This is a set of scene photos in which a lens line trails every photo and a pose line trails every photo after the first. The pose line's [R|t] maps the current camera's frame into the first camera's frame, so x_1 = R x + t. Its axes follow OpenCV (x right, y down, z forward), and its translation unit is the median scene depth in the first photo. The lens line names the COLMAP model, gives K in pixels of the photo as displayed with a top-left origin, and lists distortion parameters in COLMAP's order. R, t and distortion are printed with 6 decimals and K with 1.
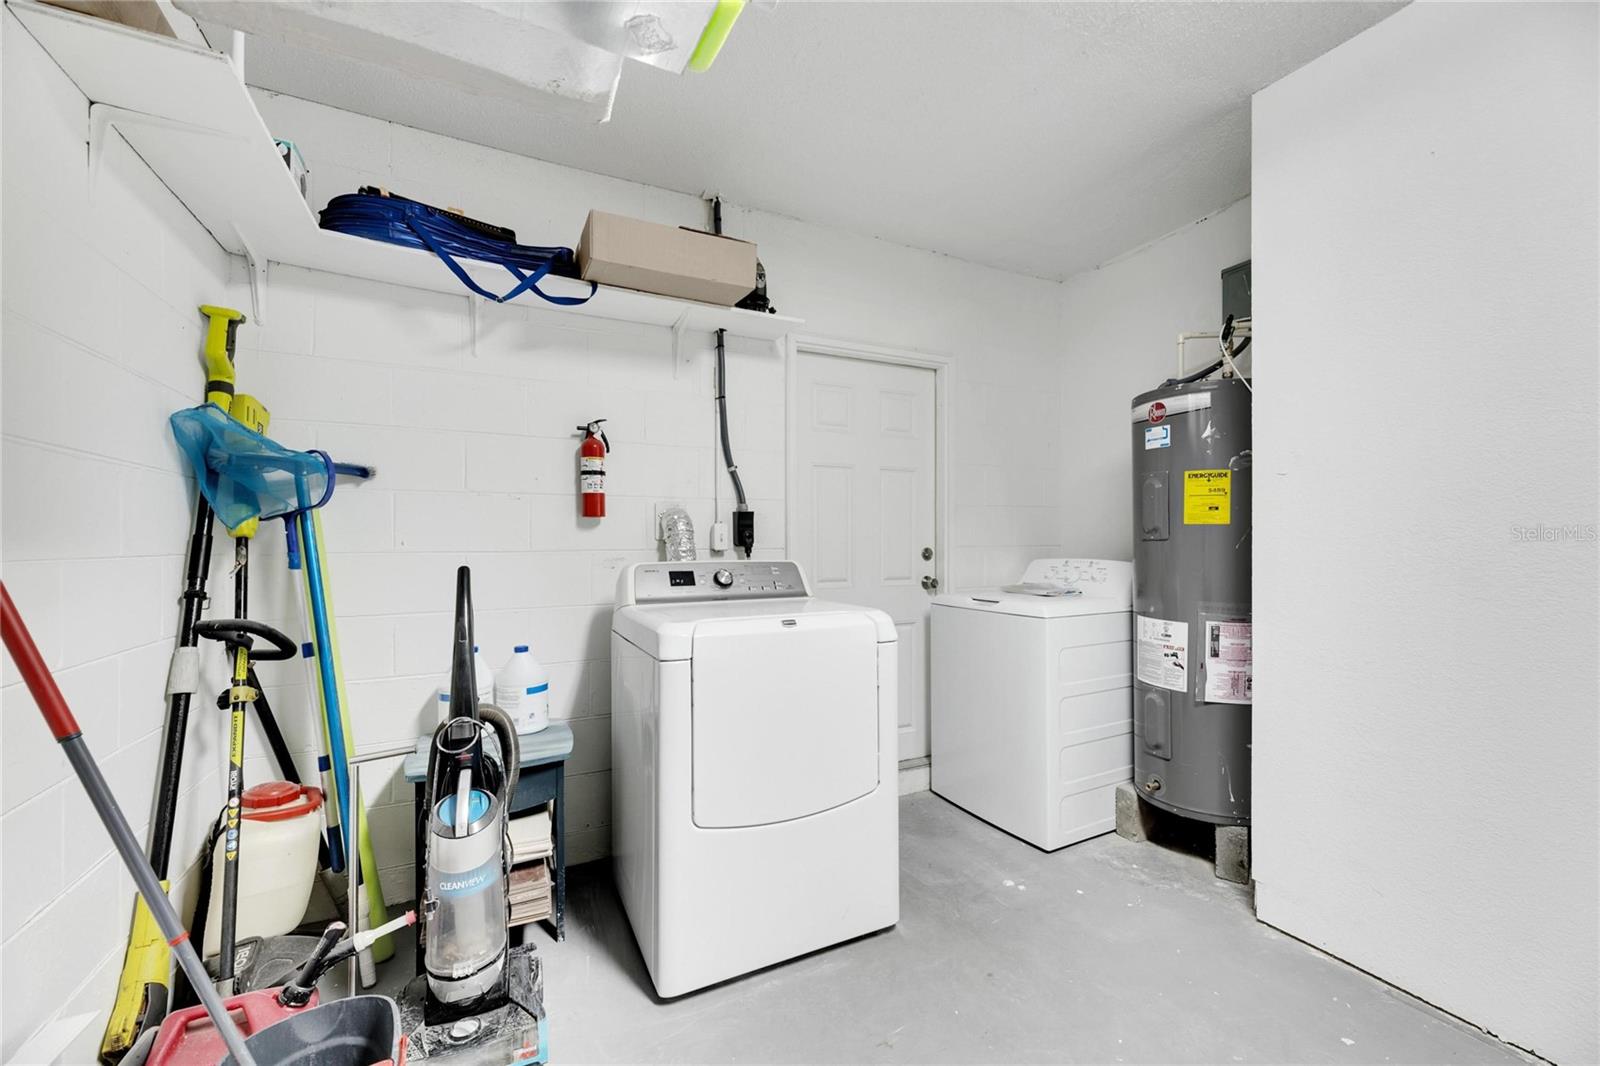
lens RADIAL K [[646.5, 0, 805.7], [0, 646.5, 536.2], [0, 0, 1]] dist [0.007467, -0.001078]
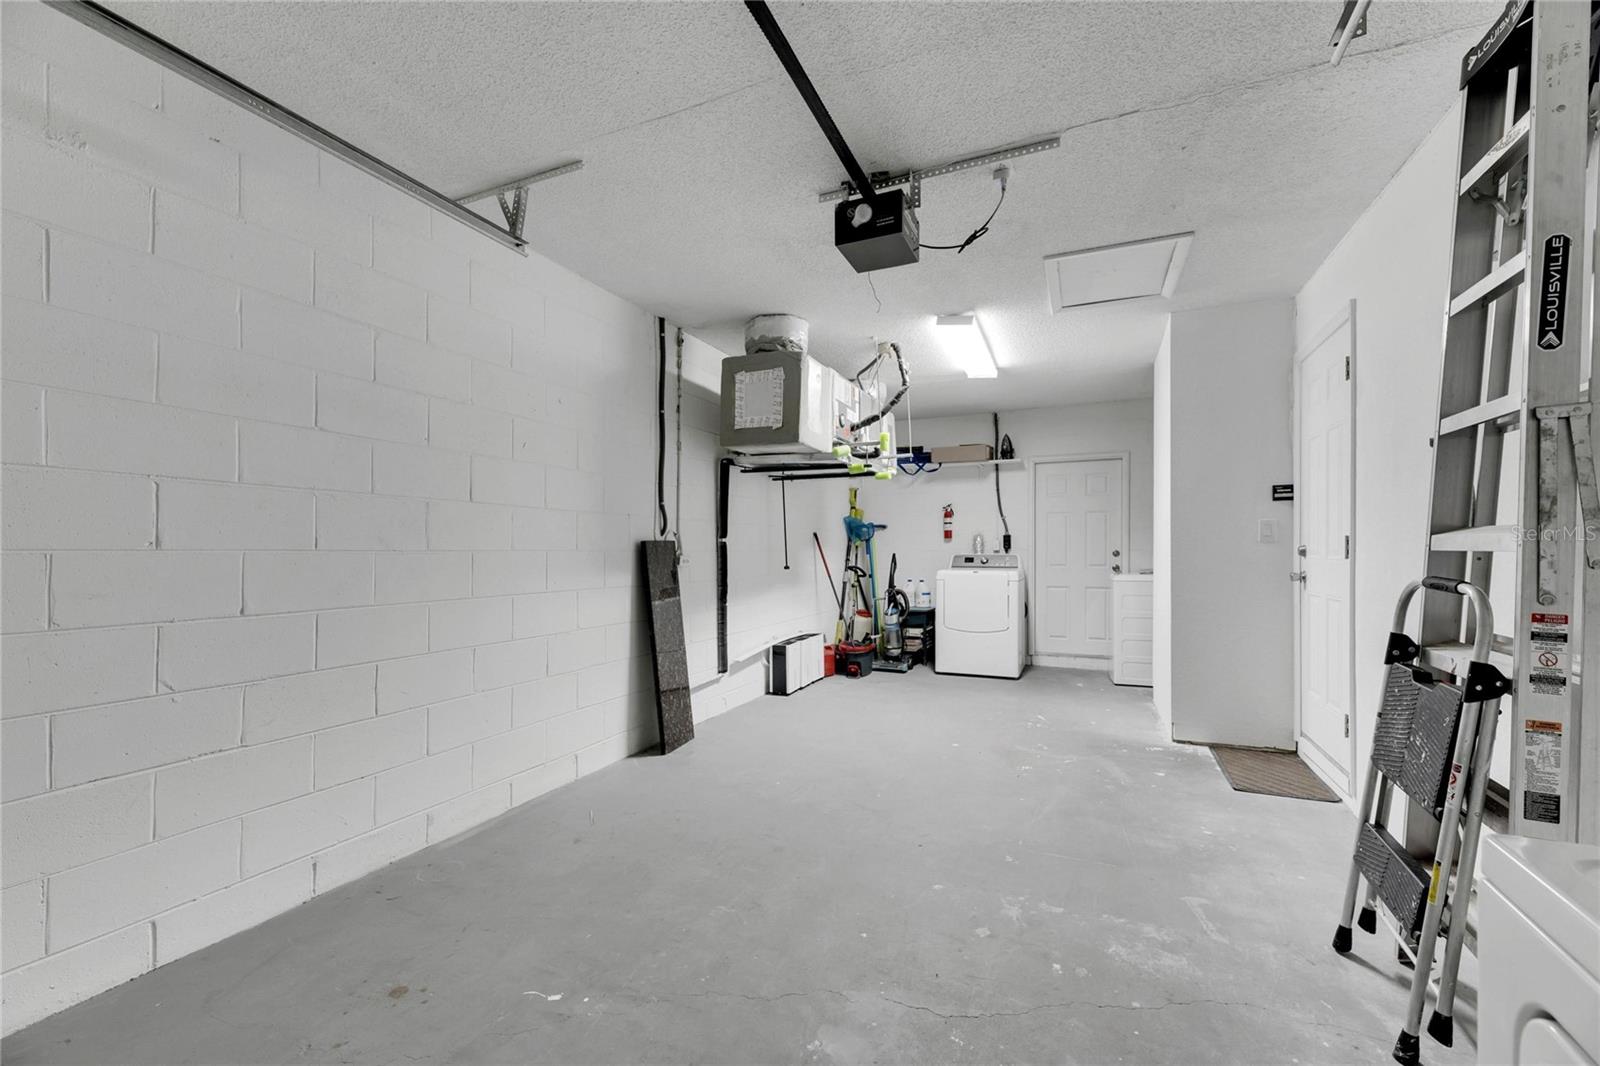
lens RADIAL K [[646.5, 0, 799.8], [0, 646.5, 546.5], [0, 0, 1]] dist [0.007467, -0.001078]
pose [[0.625162, -0.004319, -0.780483, 1.936335], [0.003601, 0.999990, -0.002650, 0.013557], [0.780487, -0.001154, 0.625171, -1.688316]]
